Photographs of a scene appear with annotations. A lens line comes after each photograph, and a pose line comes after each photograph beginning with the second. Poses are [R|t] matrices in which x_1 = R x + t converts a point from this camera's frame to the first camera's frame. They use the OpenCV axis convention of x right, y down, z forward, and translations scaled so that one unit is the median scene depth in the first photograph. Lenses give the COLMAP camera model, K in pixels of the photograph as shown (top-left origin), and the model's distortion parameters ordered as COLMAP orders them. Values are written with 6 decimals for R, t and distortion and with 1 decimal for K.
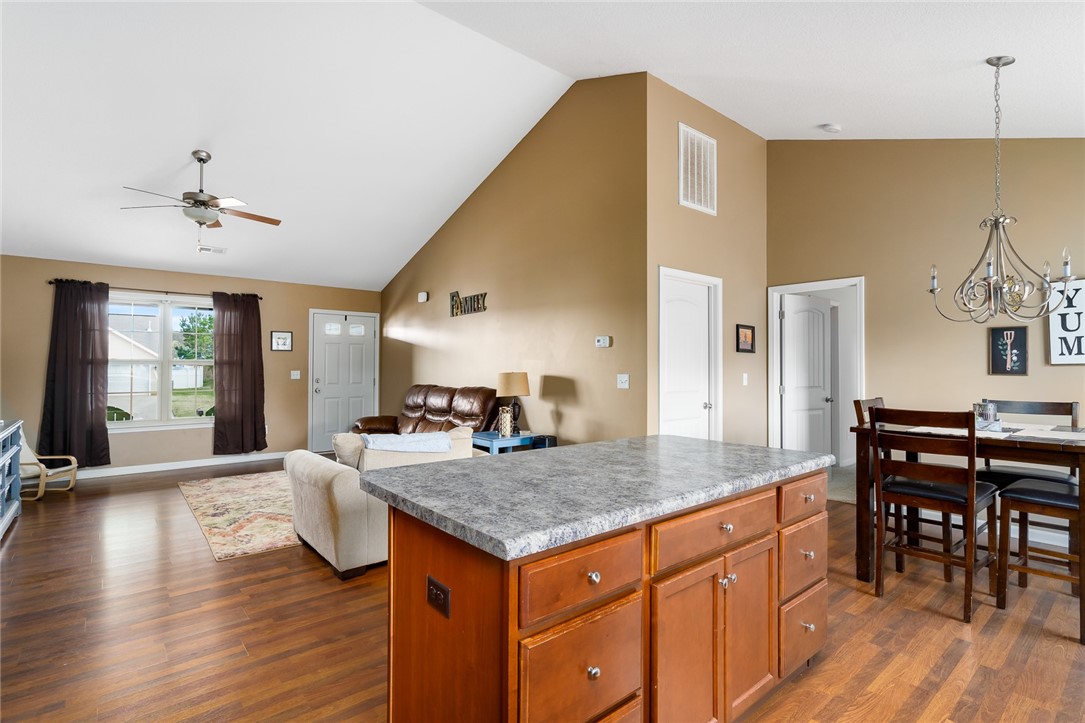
lens RADIAL K [[521.4, 0, 535.4], [0, 521.4, 360.7], [0, 0, 1]] dist [0.013259, 0.000481]
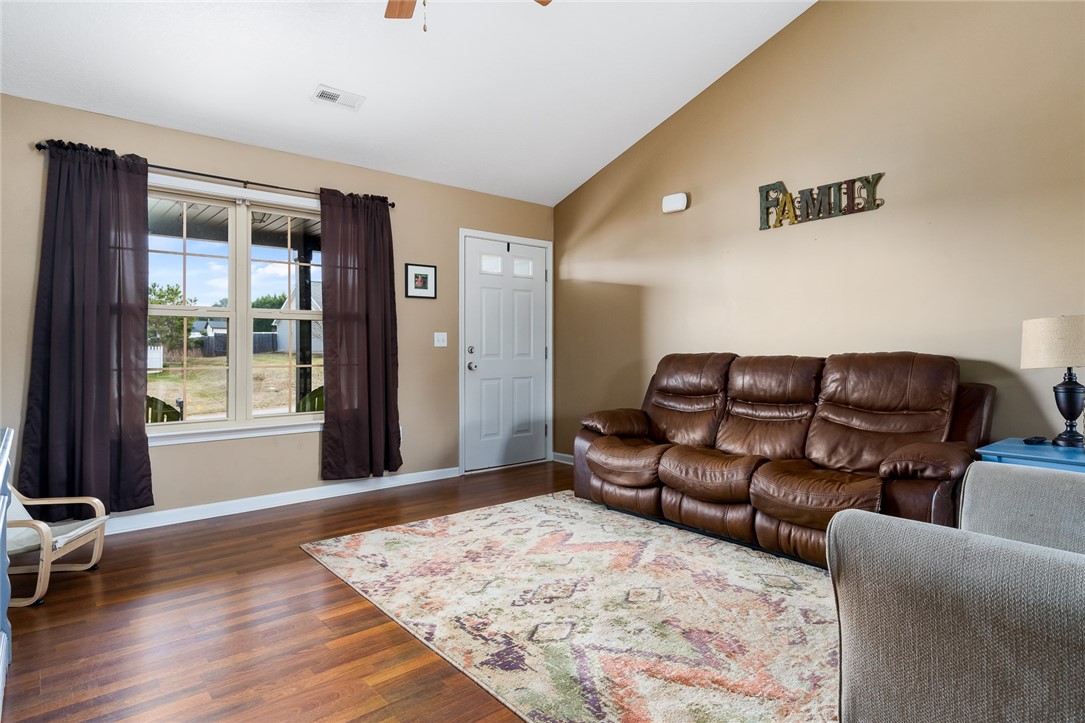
lens RADIAL K [[600.9, 0, 560.1], [0, 600.9, 342.9], [0, 0, 1]] dist [0.003610, 0.002389]
pose [[0.999541, -0.004574, 0.029957, -0.432266], [0.004417, 0.999976, 0.005295, 0.034850], [-0.029980, -0.005160, 0.999537, 0.401894]]
